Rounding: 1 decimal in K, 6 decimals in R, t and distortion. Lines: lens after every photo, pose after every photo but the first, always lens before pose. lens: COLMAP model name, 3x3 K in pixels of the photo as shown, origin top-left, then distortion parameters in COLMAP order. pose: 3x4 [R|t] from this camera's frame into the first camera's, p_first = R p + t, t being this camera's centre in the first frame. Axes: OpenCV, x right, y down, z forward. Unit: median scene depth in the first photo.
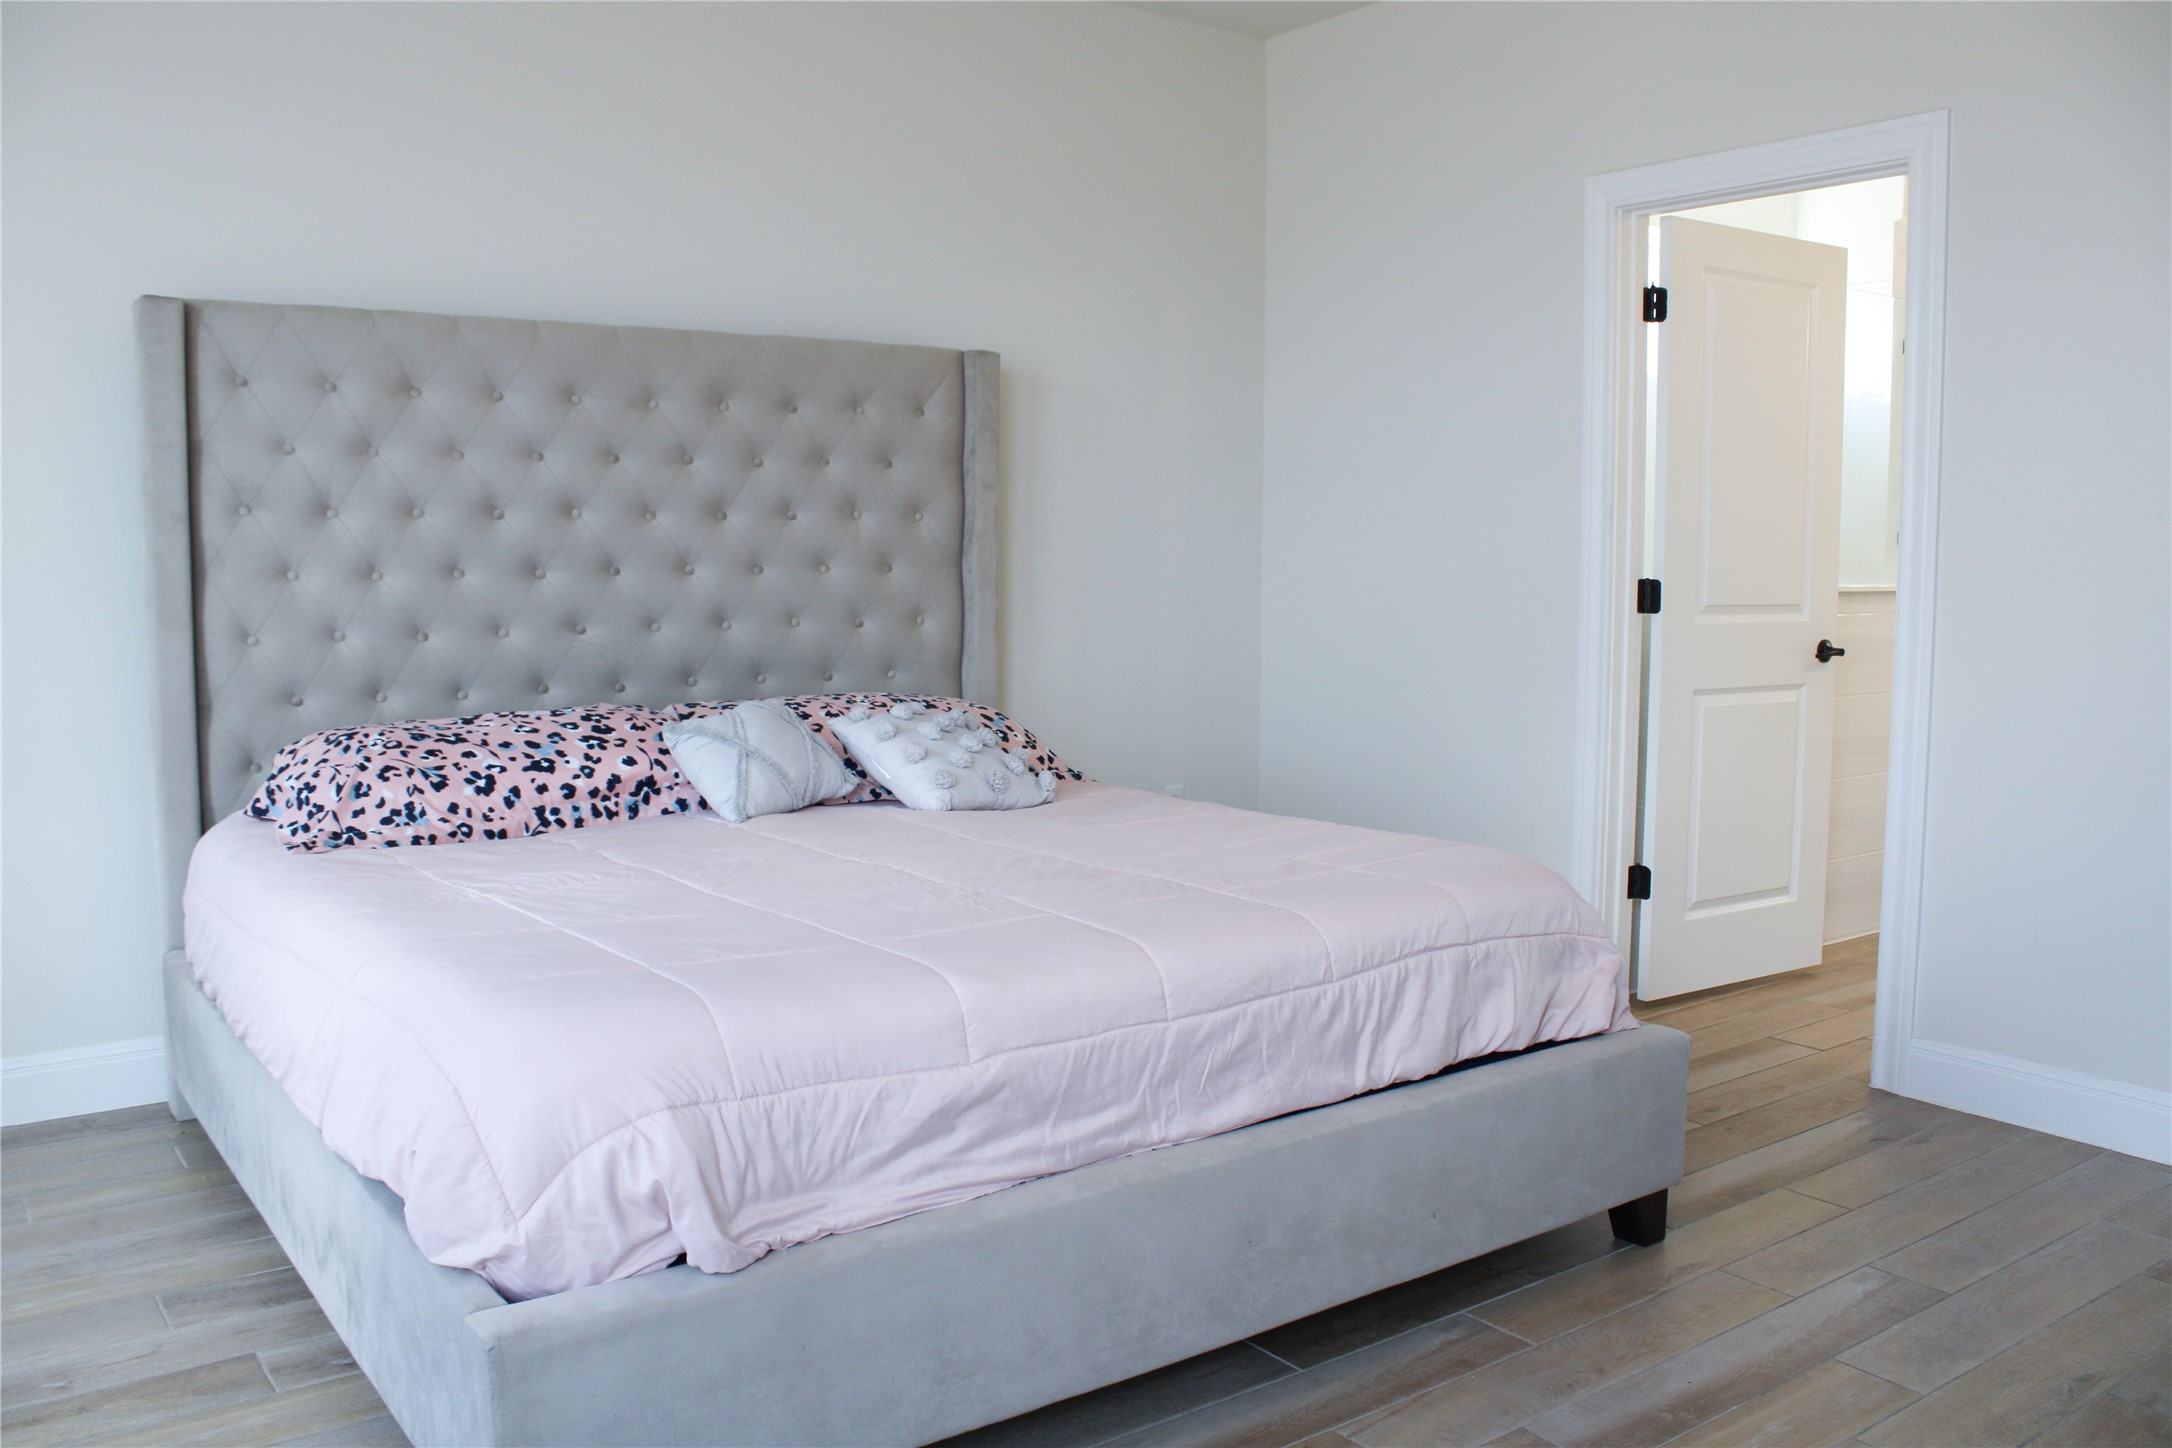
lens RADIAL K [[1787.4, 0, 1086.0], [0, 1787.4, 724.0], [0, 0, 1]] dist [-0.160835, 0.140943]
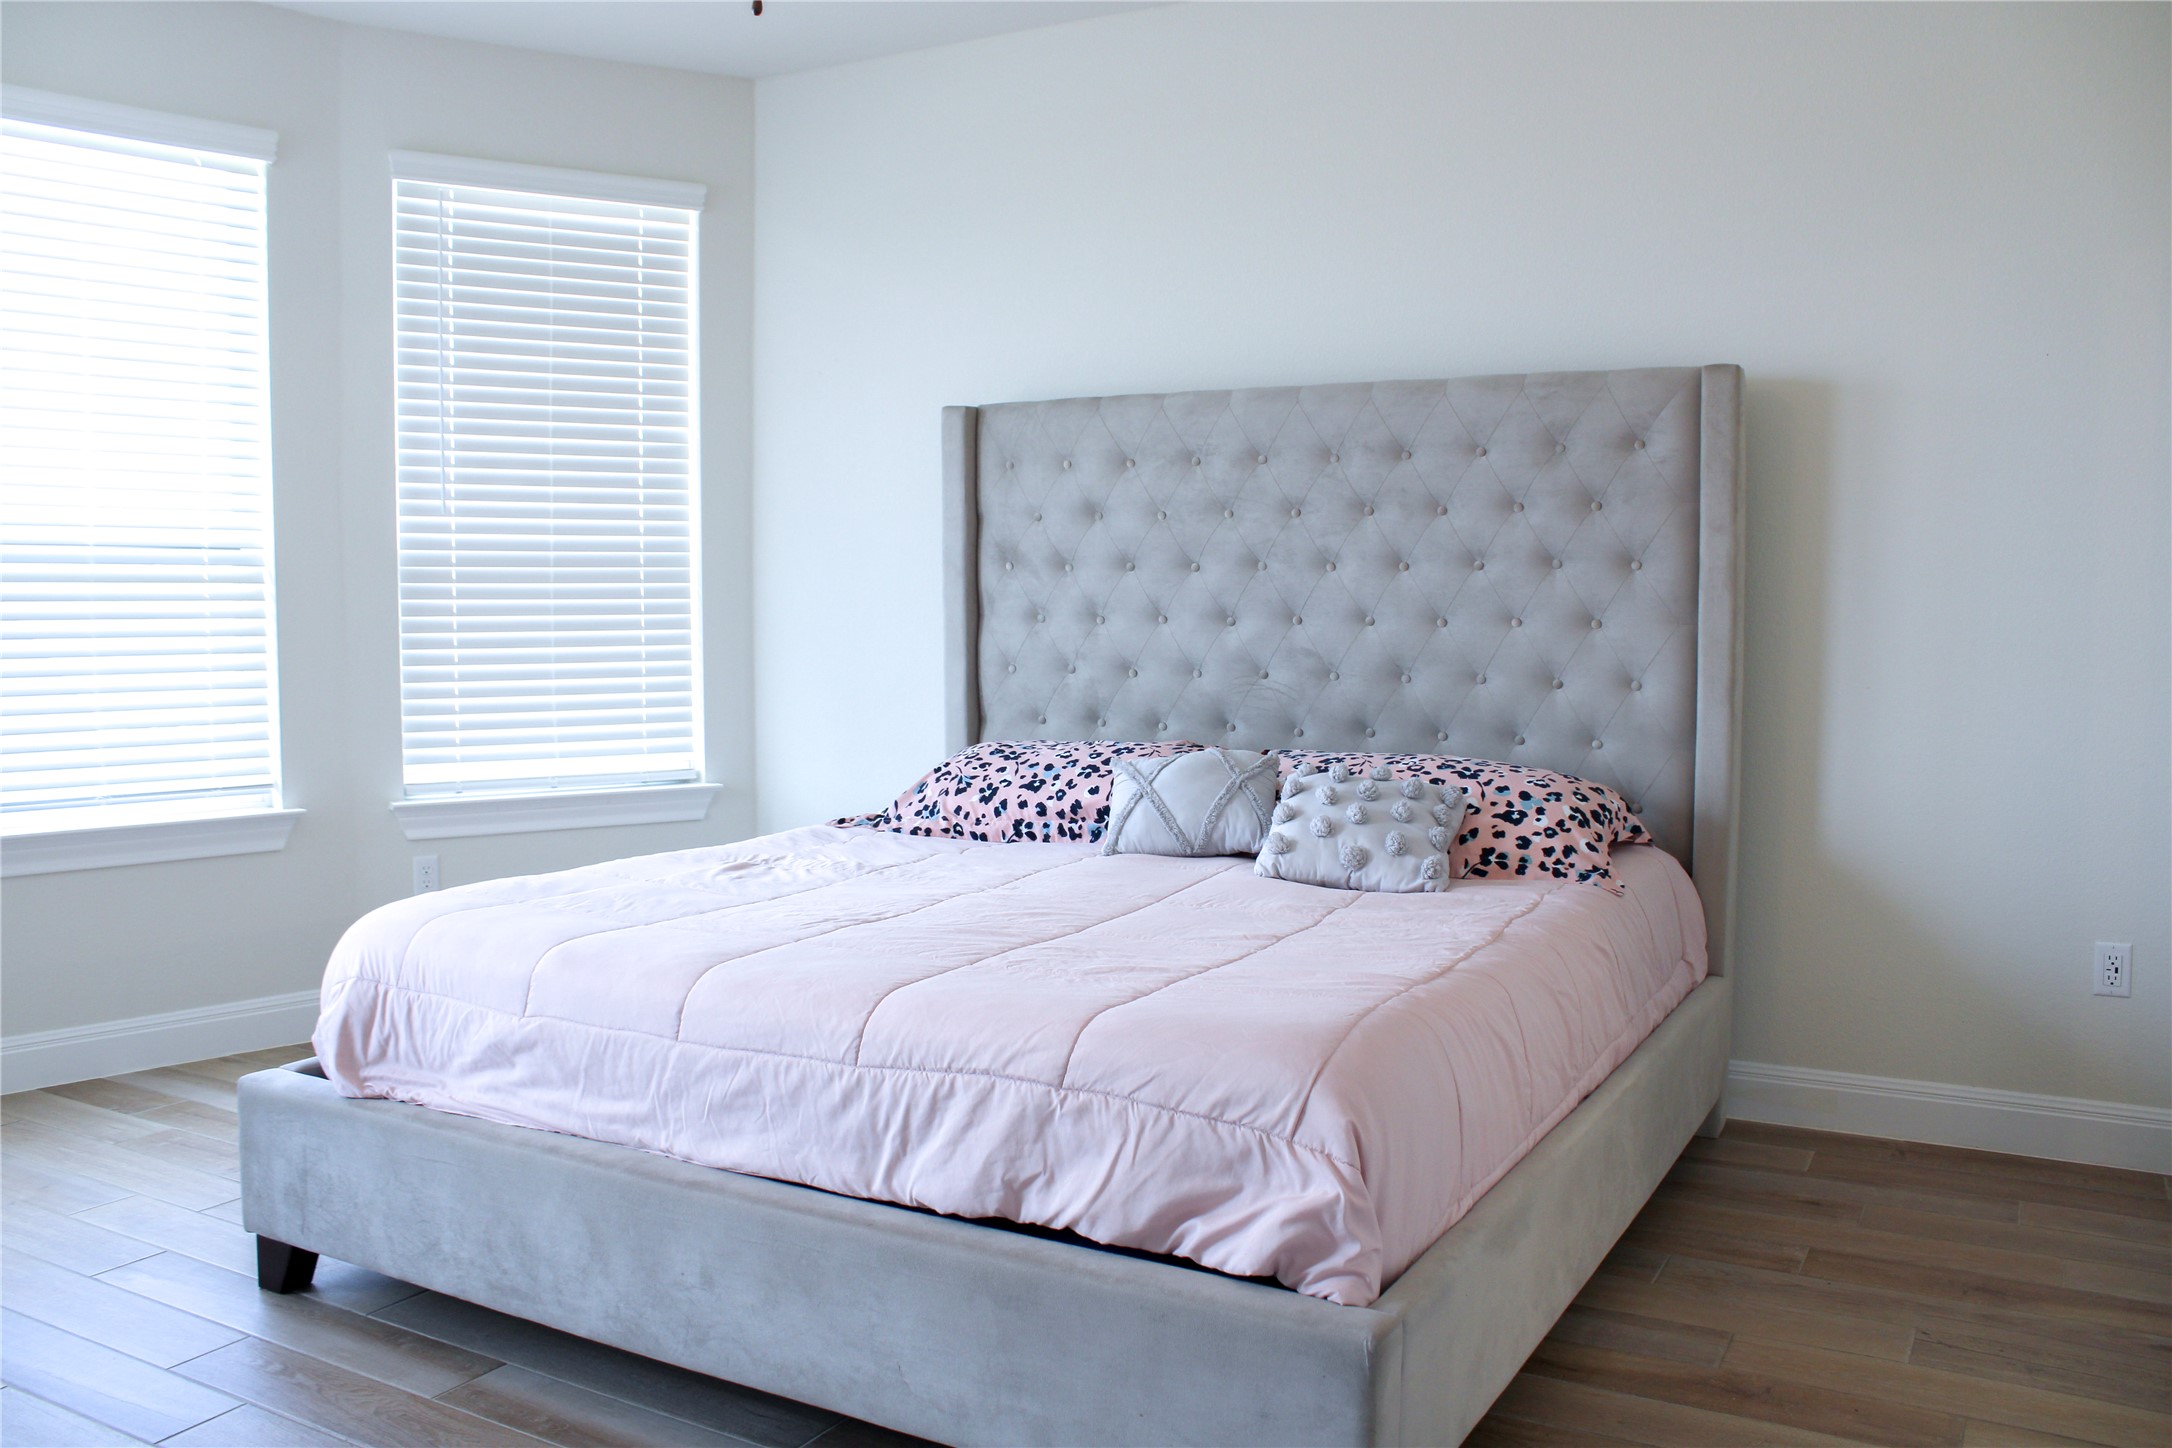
lens RADIAL K [[1787.4, 0, 1086.0], [0, 1787.4, 724.0], [0, 0, 1]] dist [-0.160835, 0.140943]
pose [[0.410896, 0.062105, -0.909564, 0.777325], [-0.091222, 0.995471, 0.026761, -0.051328], [0.907107, 0.071976, 0.414700, 0.546805]]
